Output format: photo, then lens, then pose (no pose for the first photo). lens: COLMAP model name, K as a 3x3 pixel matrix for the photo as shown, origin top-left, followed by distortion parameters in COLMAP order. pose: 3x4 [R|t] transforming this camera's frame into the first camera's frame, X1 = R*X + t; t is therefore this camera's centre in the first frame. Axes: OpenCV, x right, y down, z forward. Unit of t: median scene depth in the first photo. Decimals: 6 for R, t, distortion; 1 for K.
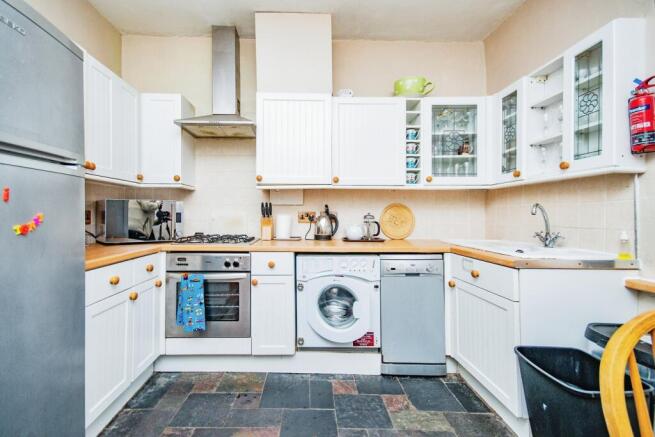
lens RADIAL K [[292.5, 0, 320.2], [0, 292.5, 209.4], [0, 0, 1]] dist [0.033351, -0.000357]
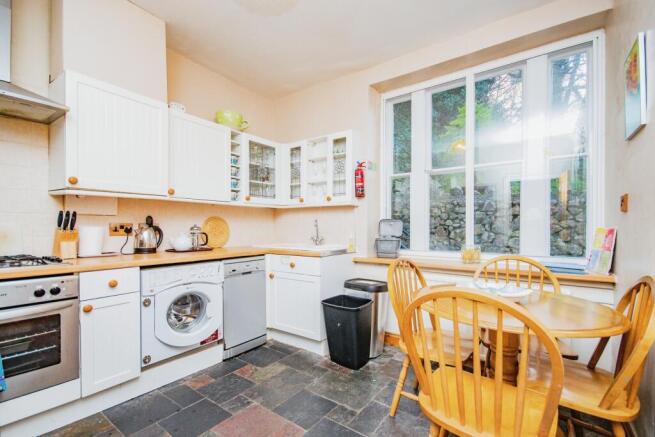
lens RADIAL K [[292.5, 0, 326.1], [0, 292.5, 223.2], [0, 0, 1]] dist [0.033351, -0.000357]
pose [[0.603261, 0.005825, 0.797523, -0.489427], [-0.011769, 0.999929, 0.001599, -0.000854], [-0.797457, -0.010350, 0.603287, -0.039410]]
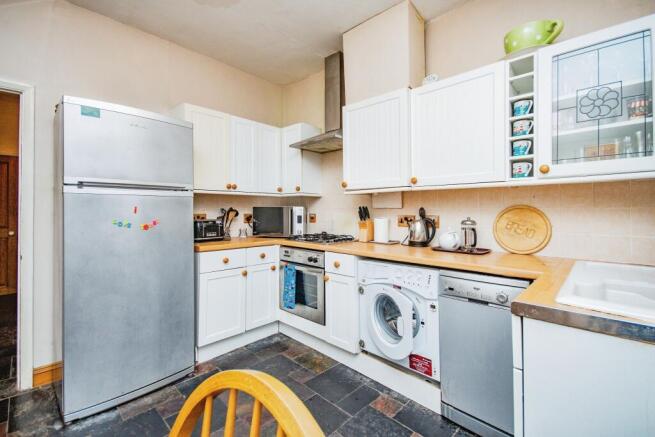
lens RADIAL K [[292.5, 0, 331.4], [0, 292.5, 210.1], [0, 0, 1]] dist [0.033351, -0.000357]
pose [[0.727433, -0.003069, -0.686172, 0.550091], [0.007673, 0.999964, 0.003662, -0.017383], [0.686136, -0.007929, 0.727430, 0.188639]]
